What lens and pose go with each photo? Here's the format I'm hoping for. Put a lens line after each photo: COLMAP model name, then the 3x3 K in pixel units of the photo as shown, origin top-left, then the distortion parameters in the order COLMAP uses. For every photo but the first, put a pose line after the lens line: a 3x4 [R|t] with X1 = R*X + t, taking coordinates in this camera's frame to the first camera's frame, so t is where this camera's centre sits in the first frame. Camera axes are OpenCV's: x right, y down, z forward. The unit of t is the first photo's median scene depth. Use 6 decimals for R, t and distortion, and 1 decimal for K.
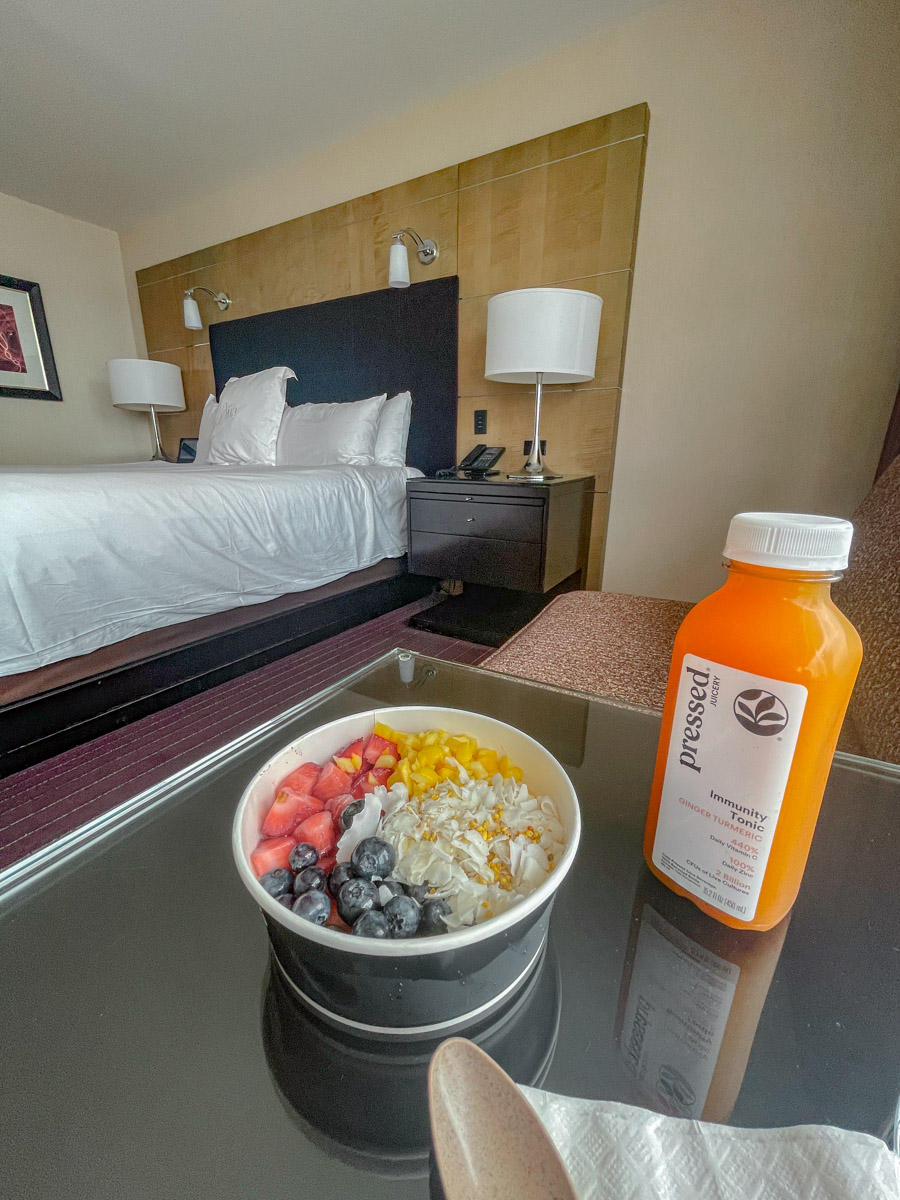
lens RADIAL K [[488.3, 0, 450.0], [0, 488.3, 600.0], [0, 0, 1]] dist [0.000050, -0.000025]
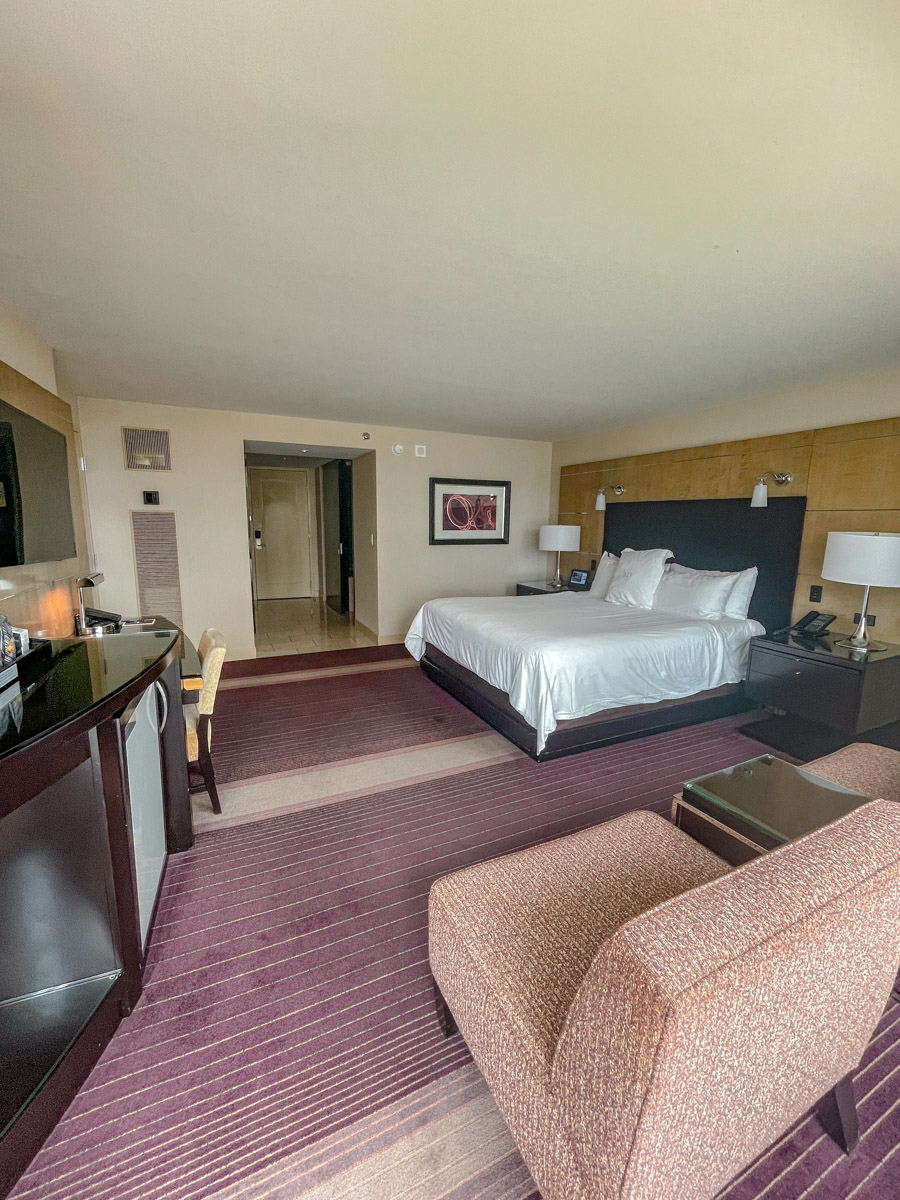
lens RADIAL K [[488.3, 0, 450.0], [0, 488.3, 600.0], [0, 0, 1]] dist [0.000050, -0.000025]
pose [[0.833284, 0.094688, -0.544676, -0.046557], [-0.166873, 0.982349, -0.084519, -0.066257], [0.527059, 0.161320, 0.834377, -0.705540]]
